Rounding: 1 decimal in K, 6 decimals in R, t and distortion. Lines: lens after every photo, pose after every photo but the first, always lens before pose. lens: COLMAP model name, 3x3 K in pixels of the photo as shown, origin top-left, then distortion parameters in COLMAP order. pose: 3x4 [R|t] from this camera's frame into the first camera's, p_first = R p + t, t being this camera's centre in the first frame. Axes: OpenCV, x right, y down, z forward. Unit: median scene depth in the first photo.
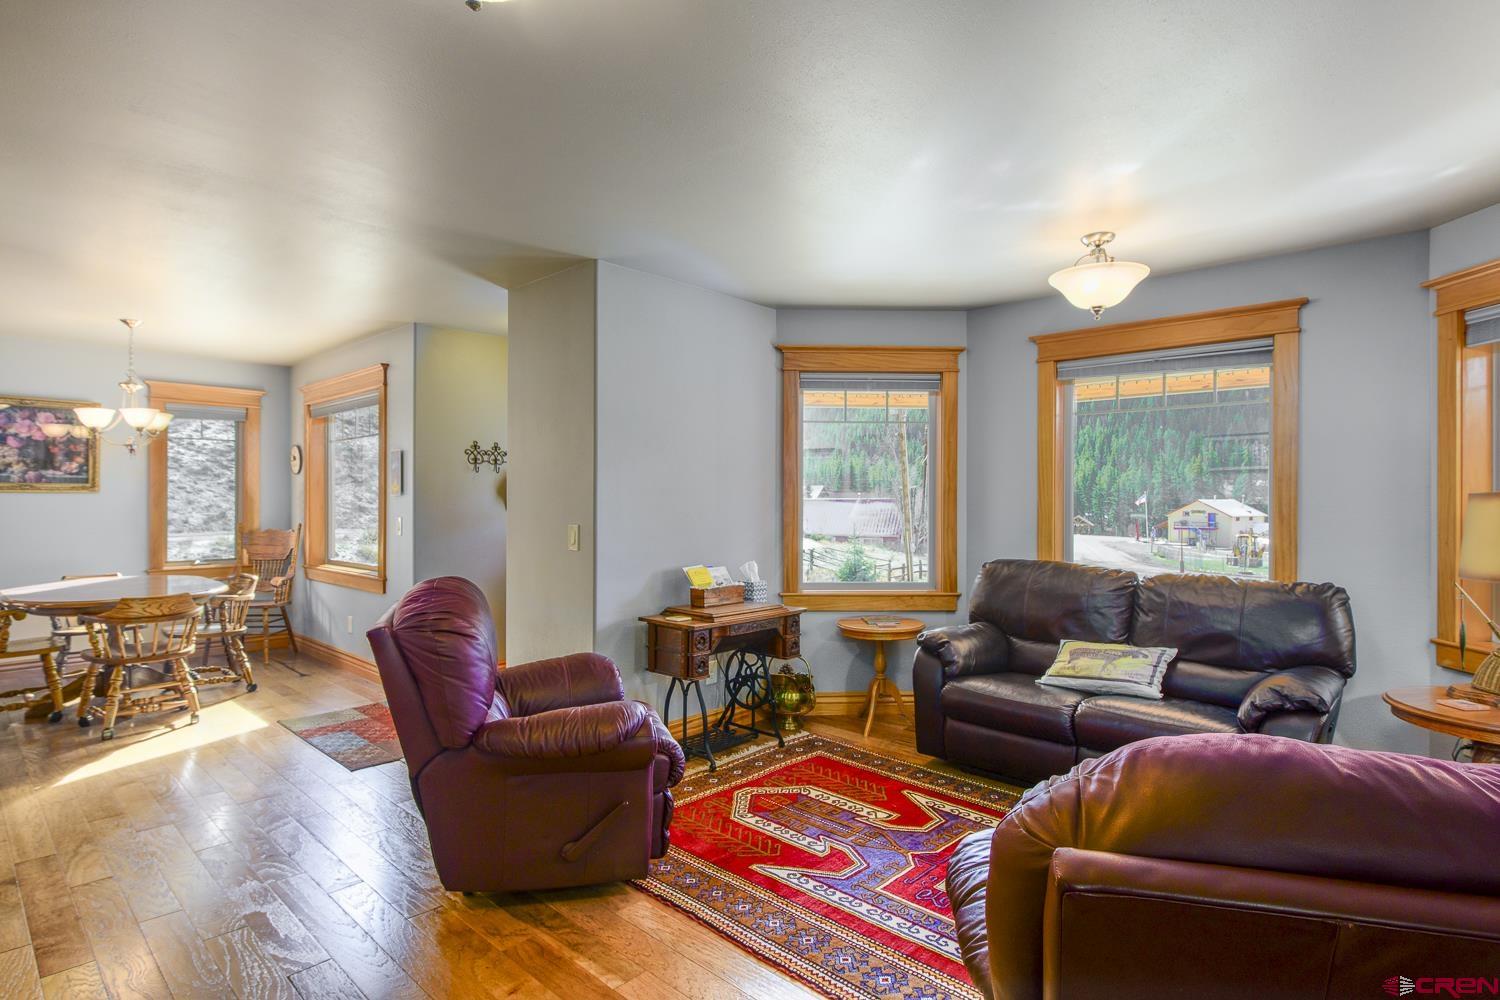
lens RADIAL K [[791.2, 0, 750.3], [0, 791.2, 494.1], [0, 0, 1]] dist [0.002539, 0.000483]
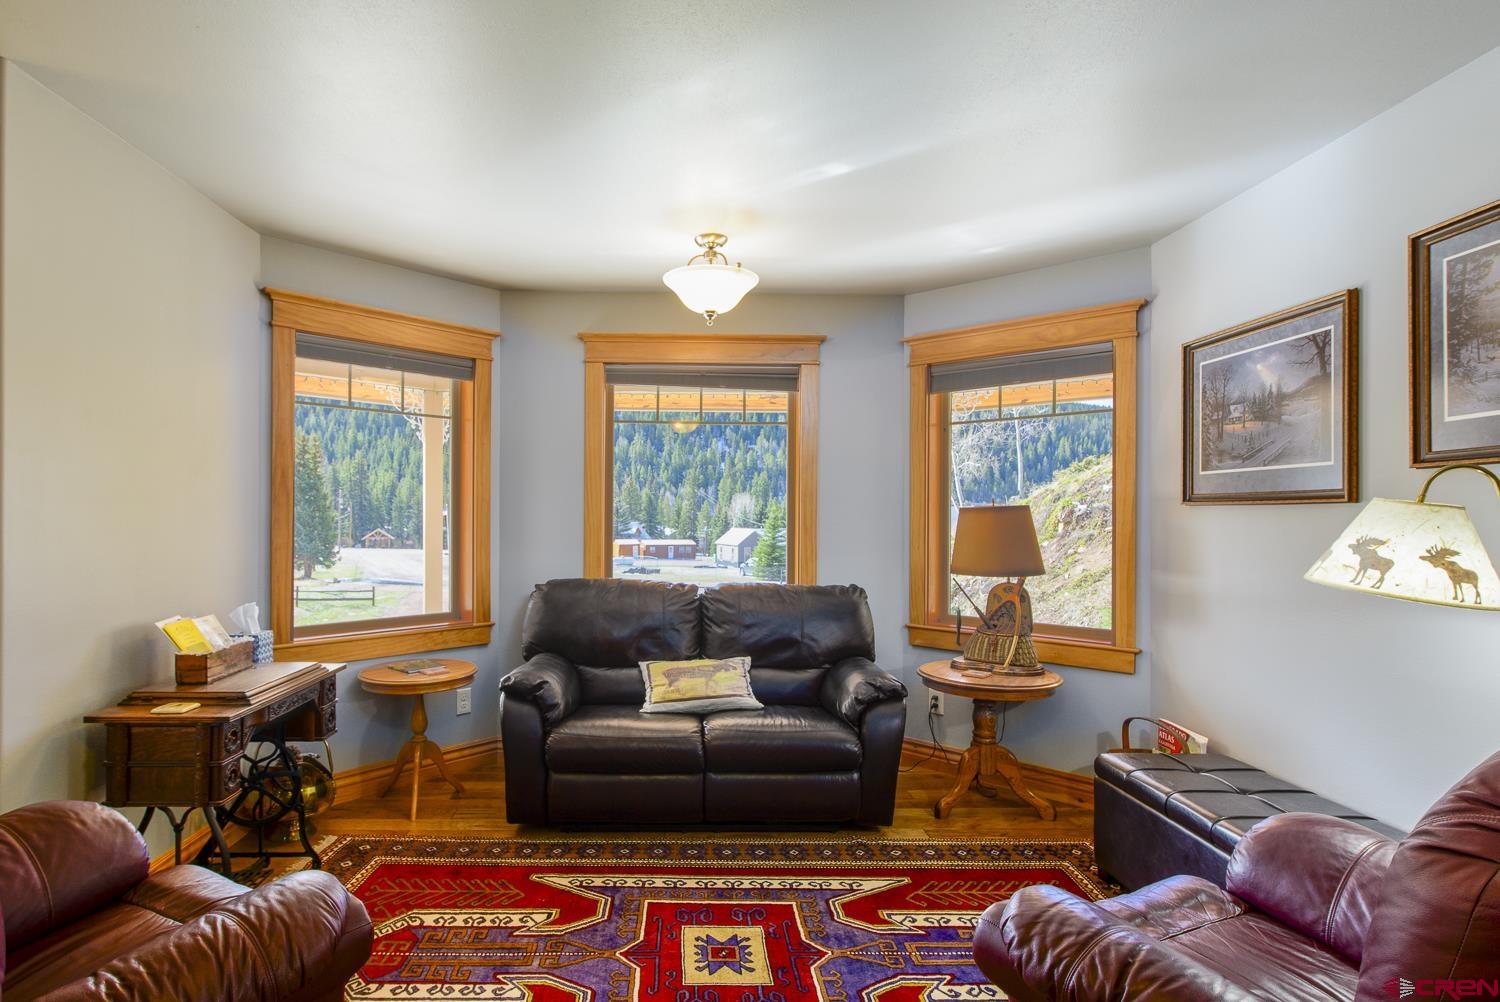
lens RADIAL K [[821.2, 0, 698.2], [0, 821.2, 515.2], [0, 0, 1]] dist [0.001205, -0.000135]
pose [[0.704708, -0.000358, 0.709497, -0.253571], [-0.007114, 0.999946, 0.007571, 0.002737], [-0.709462, -0.010382, 0.704668, 0.277743]]
